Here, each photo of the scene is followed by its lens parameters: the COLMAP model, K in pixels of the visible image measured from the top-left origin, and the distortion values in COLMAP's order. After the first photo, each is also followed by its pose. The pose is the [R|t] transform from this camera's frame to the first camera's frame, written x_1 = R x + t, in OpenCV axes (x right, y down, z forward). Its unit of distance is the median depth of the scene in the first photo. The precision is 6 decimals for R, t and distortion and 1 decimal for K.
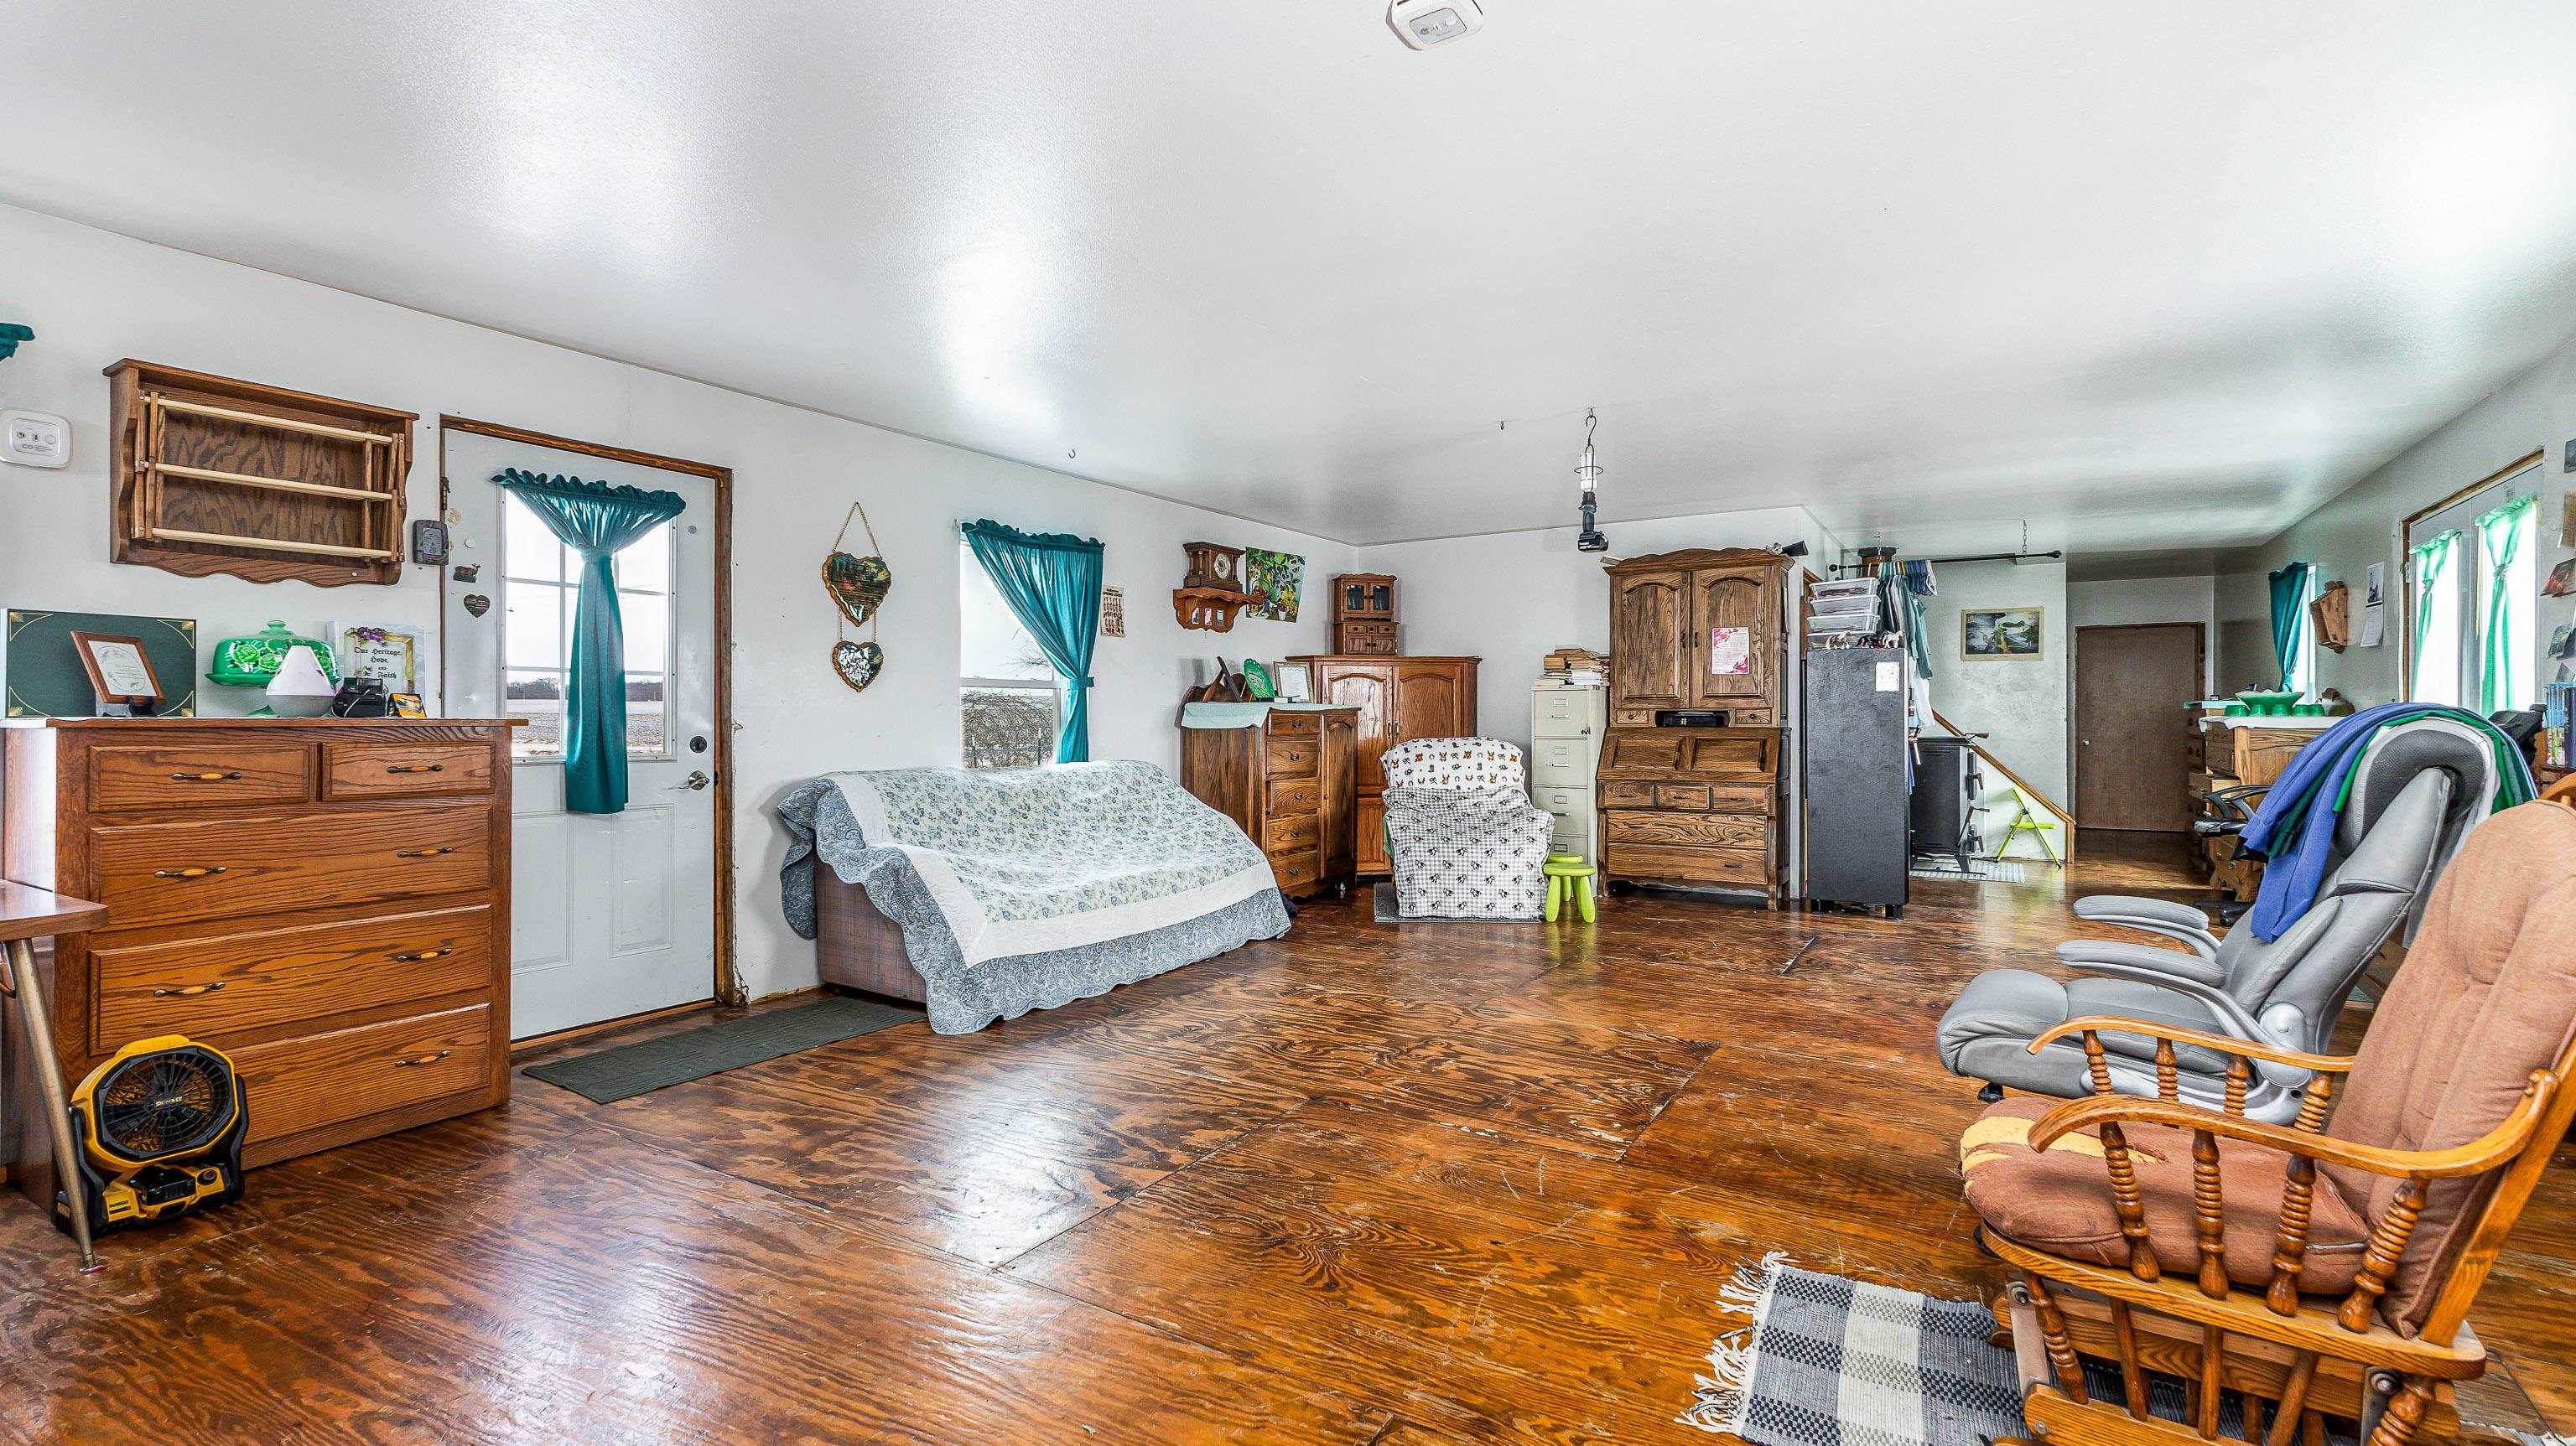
lens RADIAL K [[1145.9, 0, 1285.0], [0, 1145.9, 717.8], [0, 0, 1]] dist [0.011819, -0.001655]
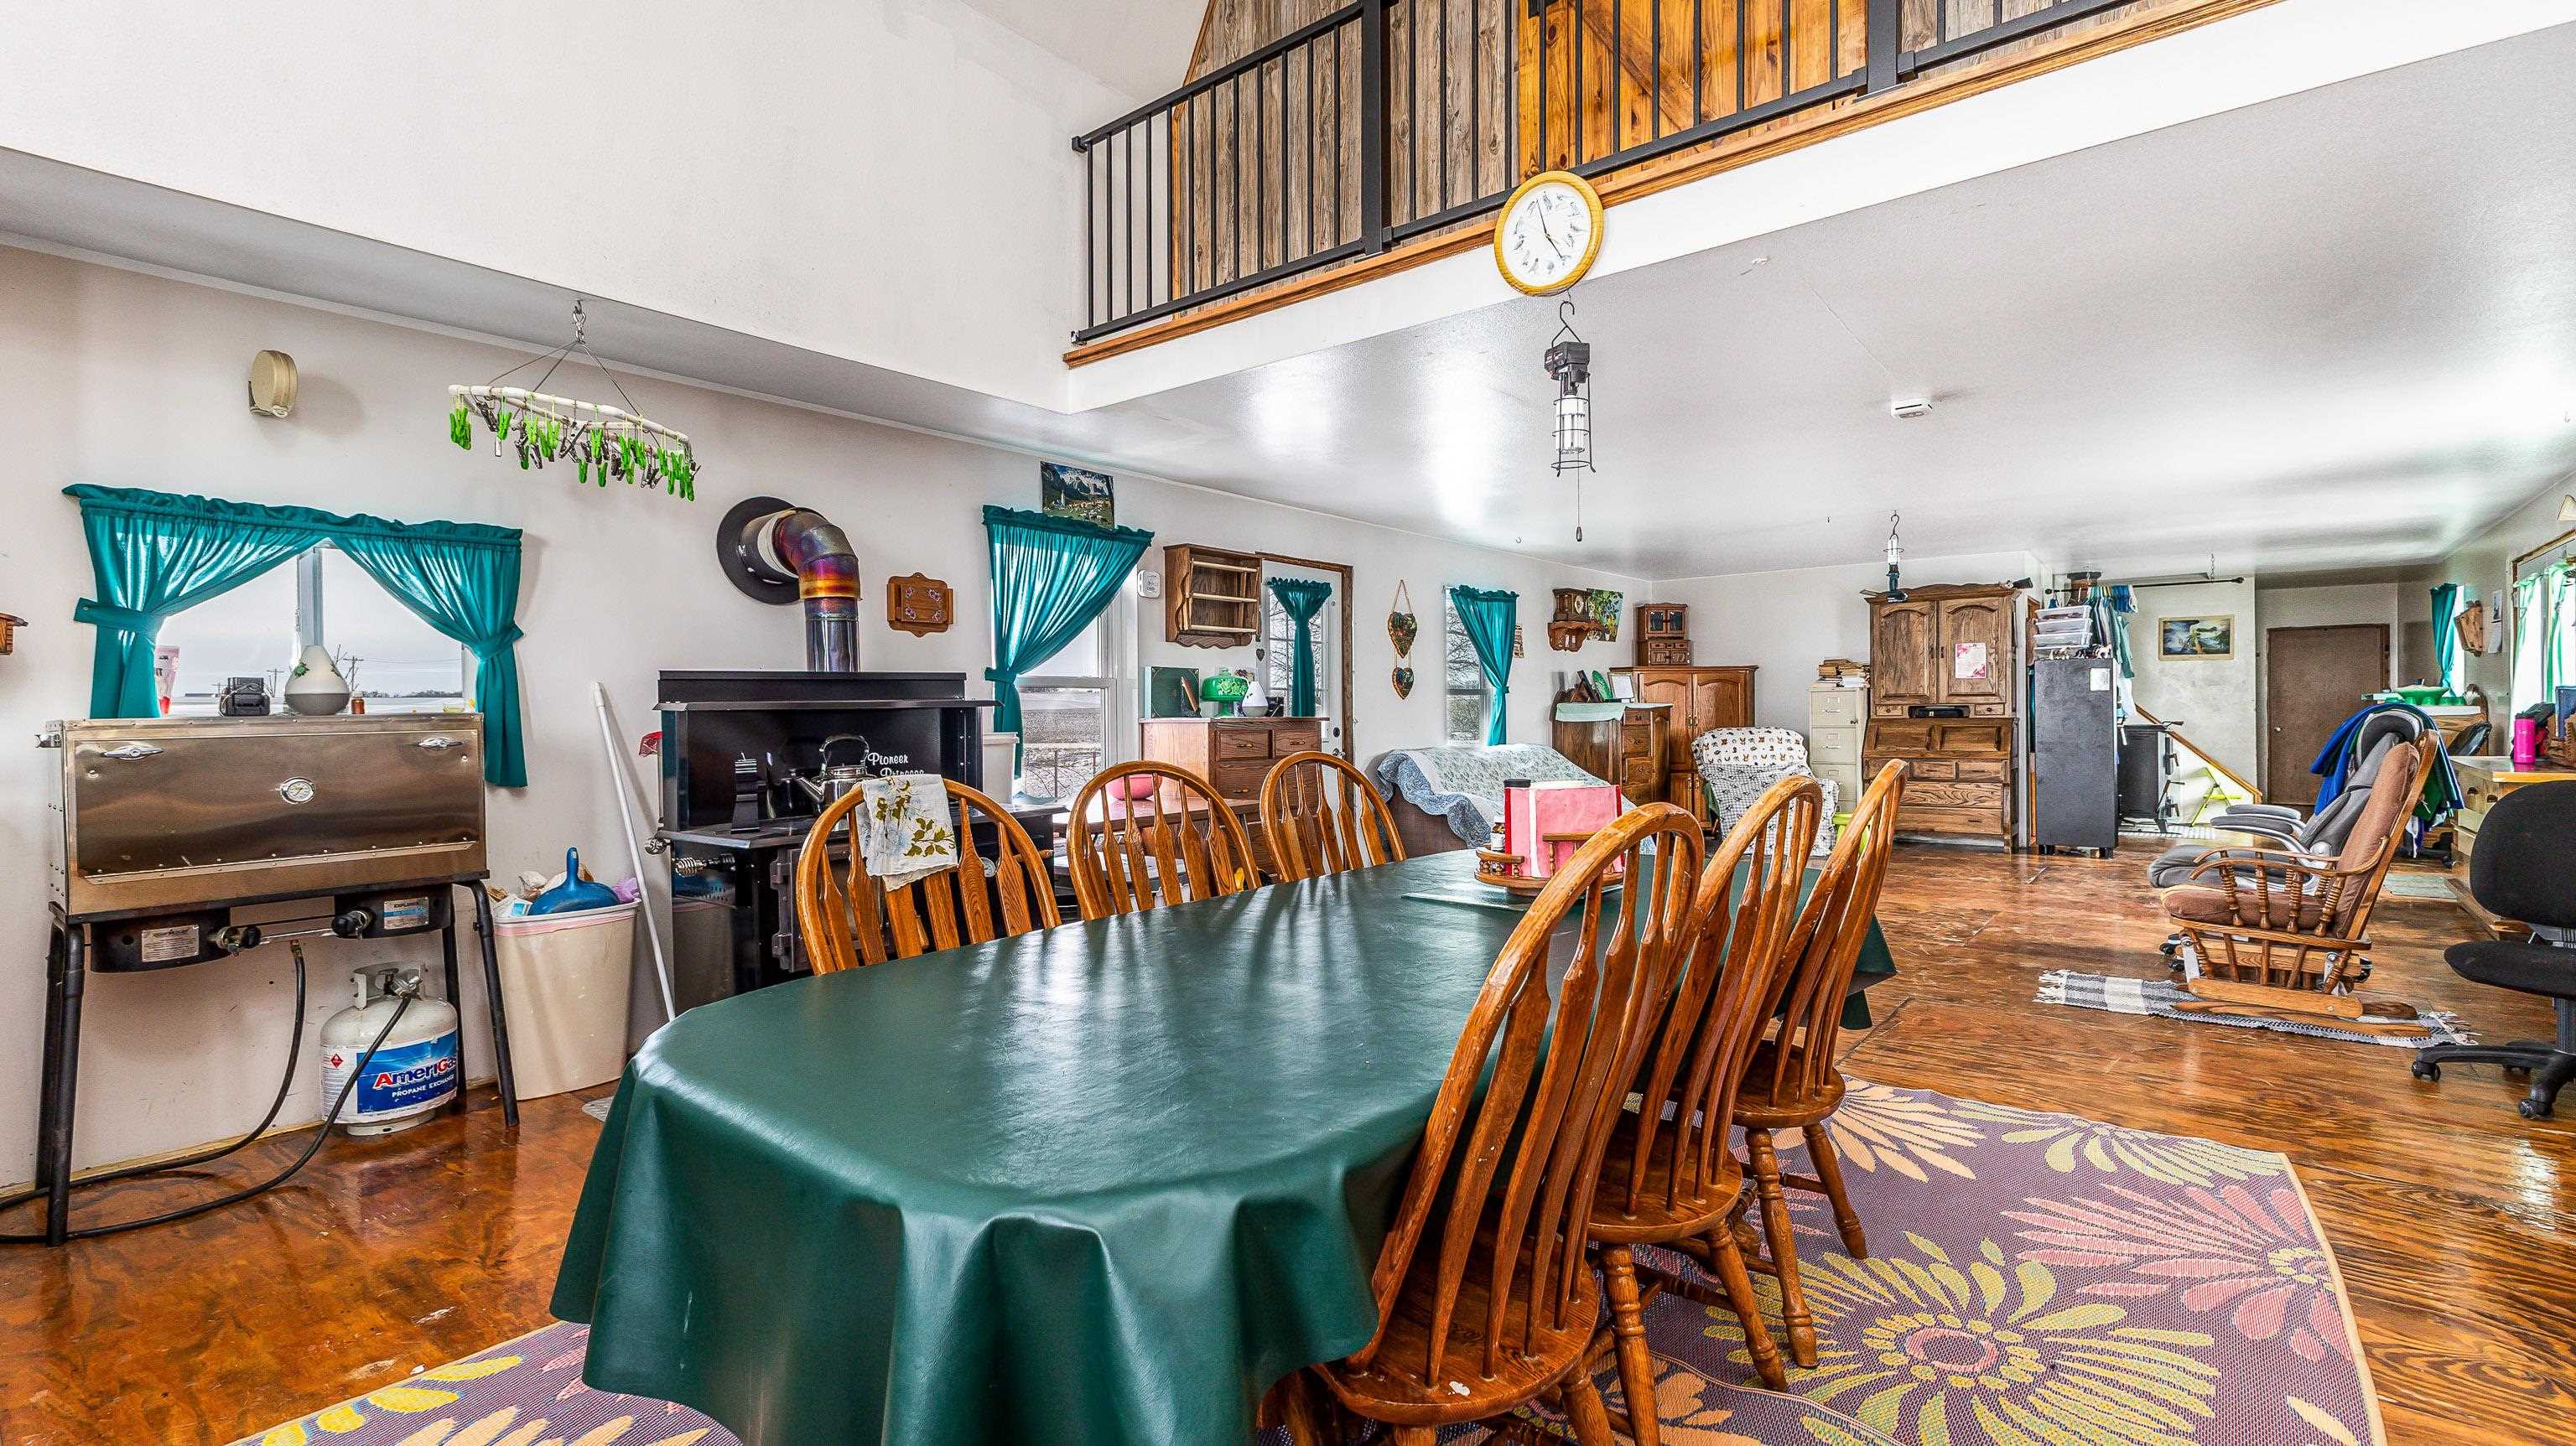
lens RADIAL K [[1145.9, 0, 1282.7], [0, 1145.9, 716.6], [0, 0, 1]] dist [0.011819, -0.001655]
pose [[0.992986, -0.007810, -0.117975, -0.352747], [0.008041, 0.999967, 0.001478, -0.002365], [0.117959, -0.002416, 0.993016, -0.599350]]
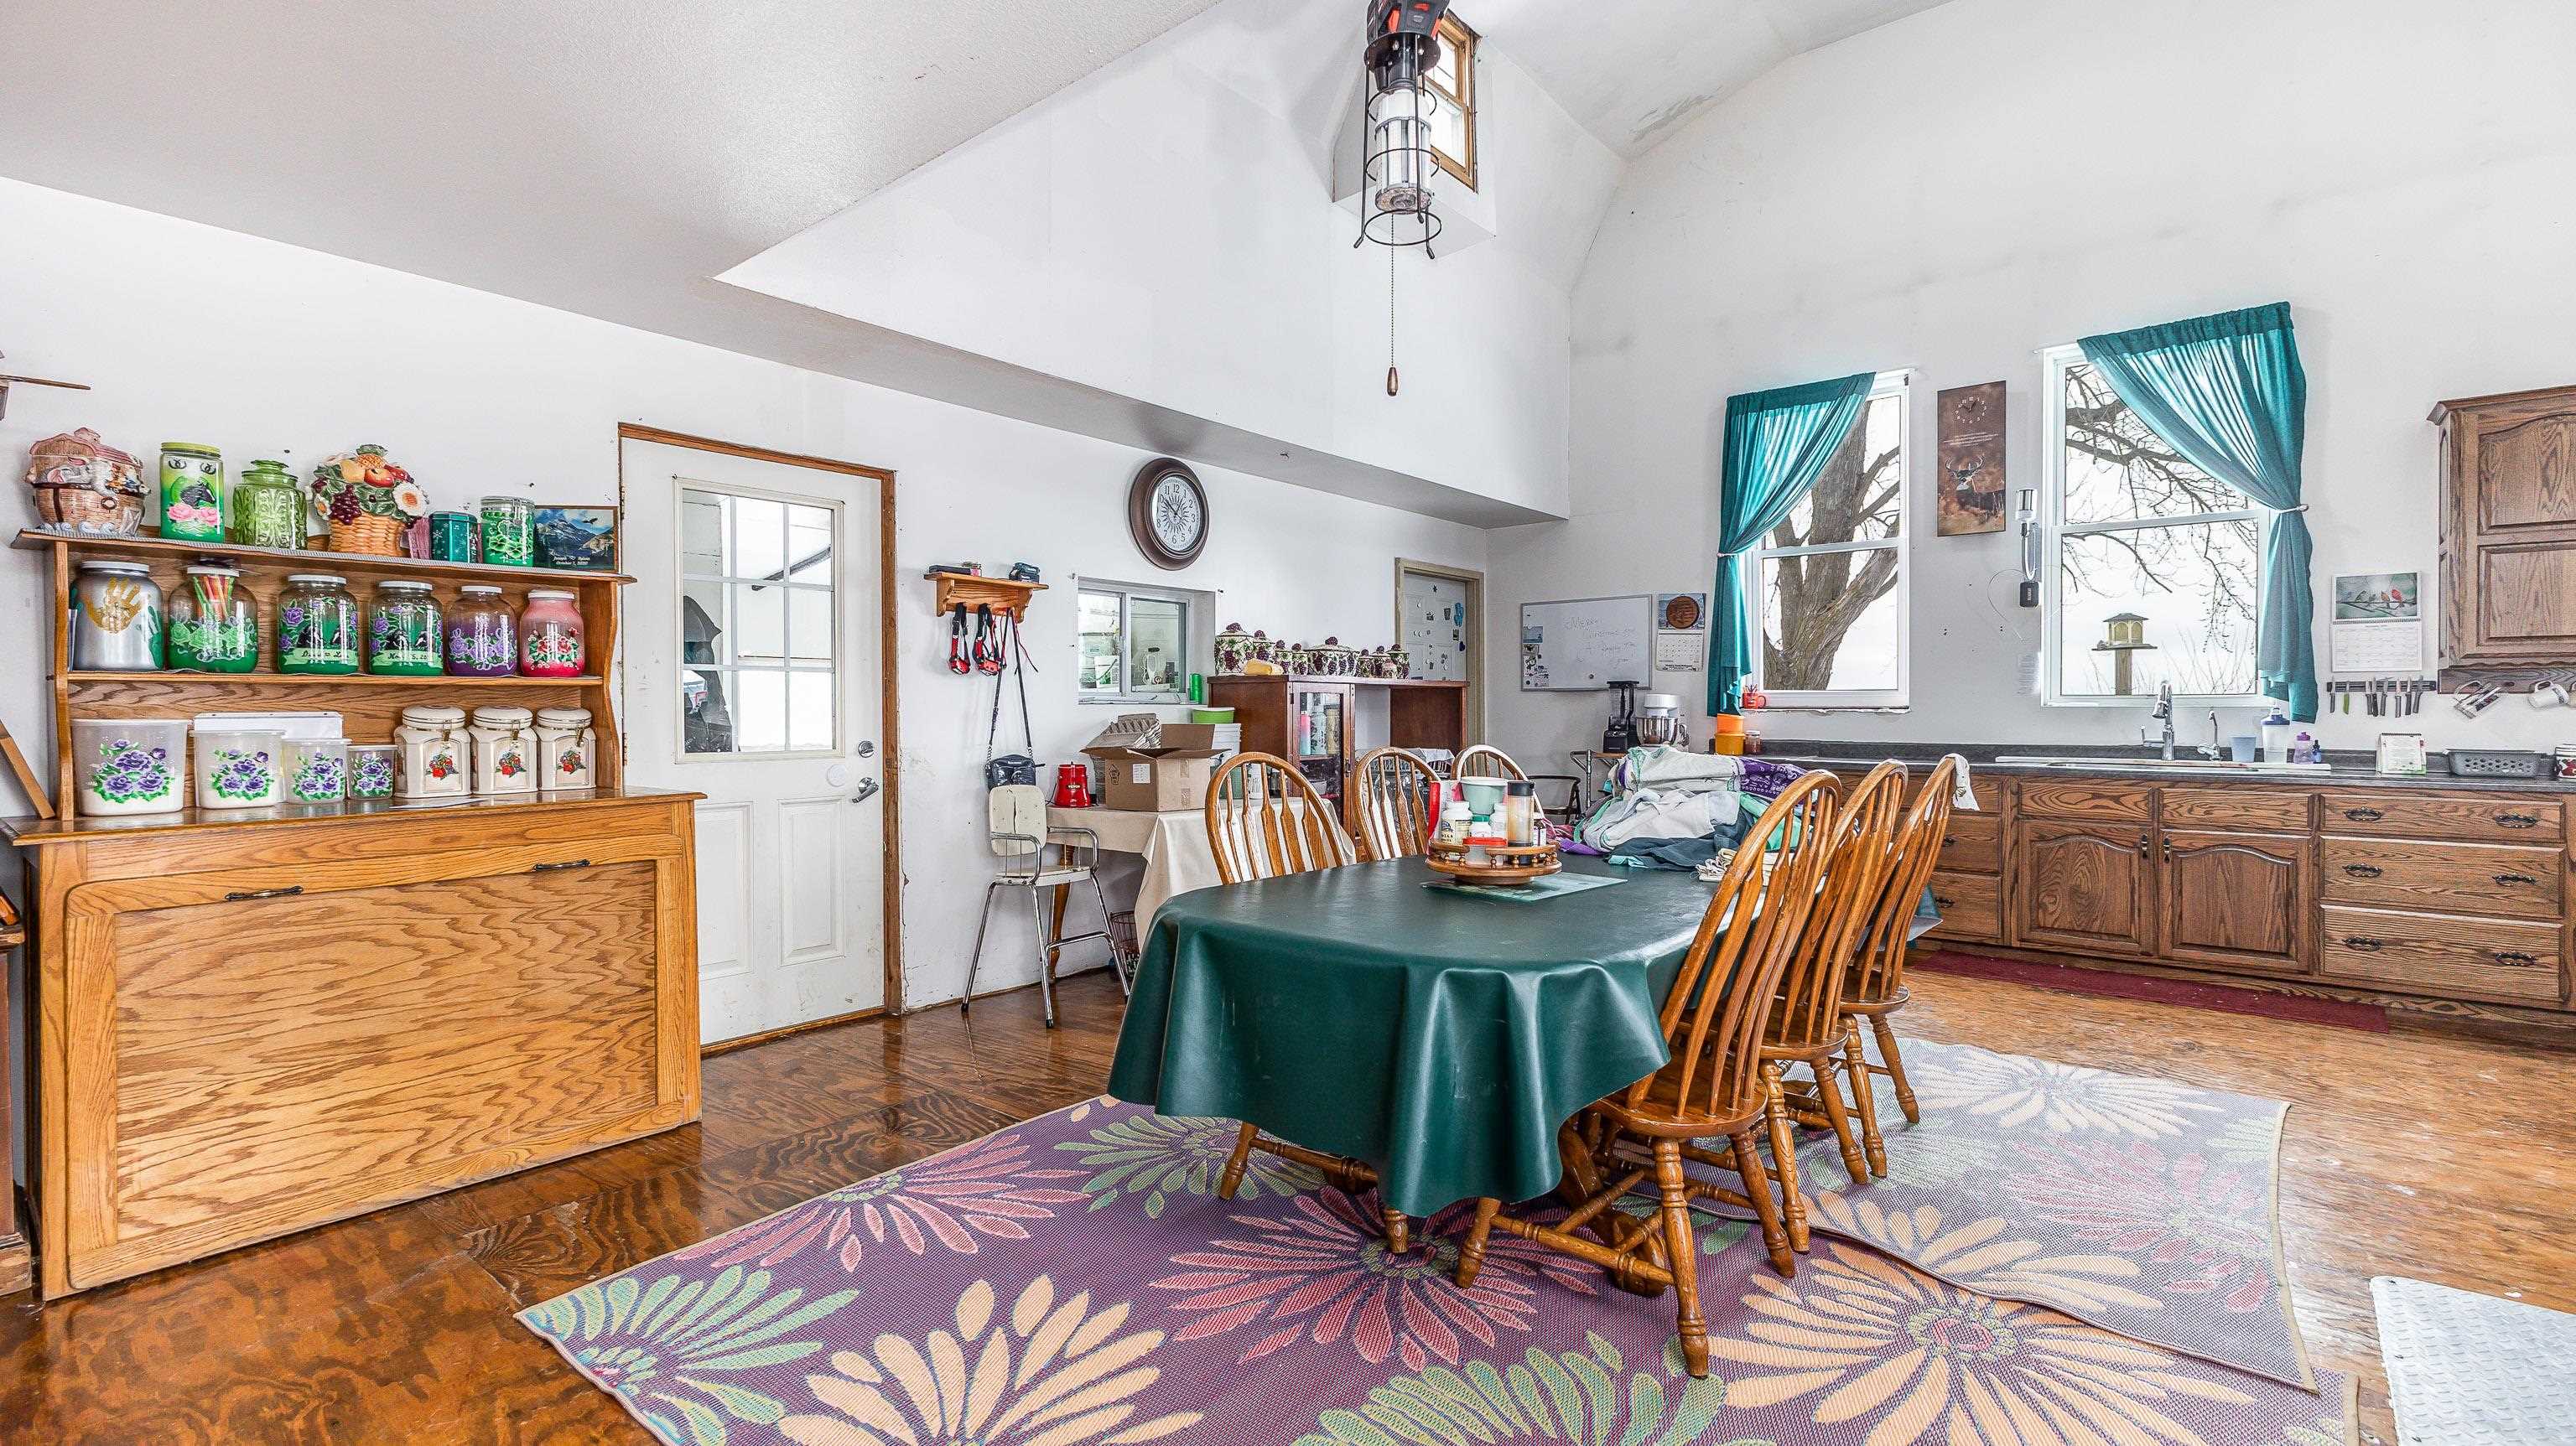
lens RADIAL K [[1145.9, 0, 1281.1], [0, 1145.9, 710.2], [0, 0, 1]] dist [0.011819, -0.001655]
pose [[-0.991654, 0.004131, 0.128863, -0.268419], [0.004698, 0.999981, 0.004098, -0.008305], [-0.128843, 0.004669, -0.991654, 0.458386]]
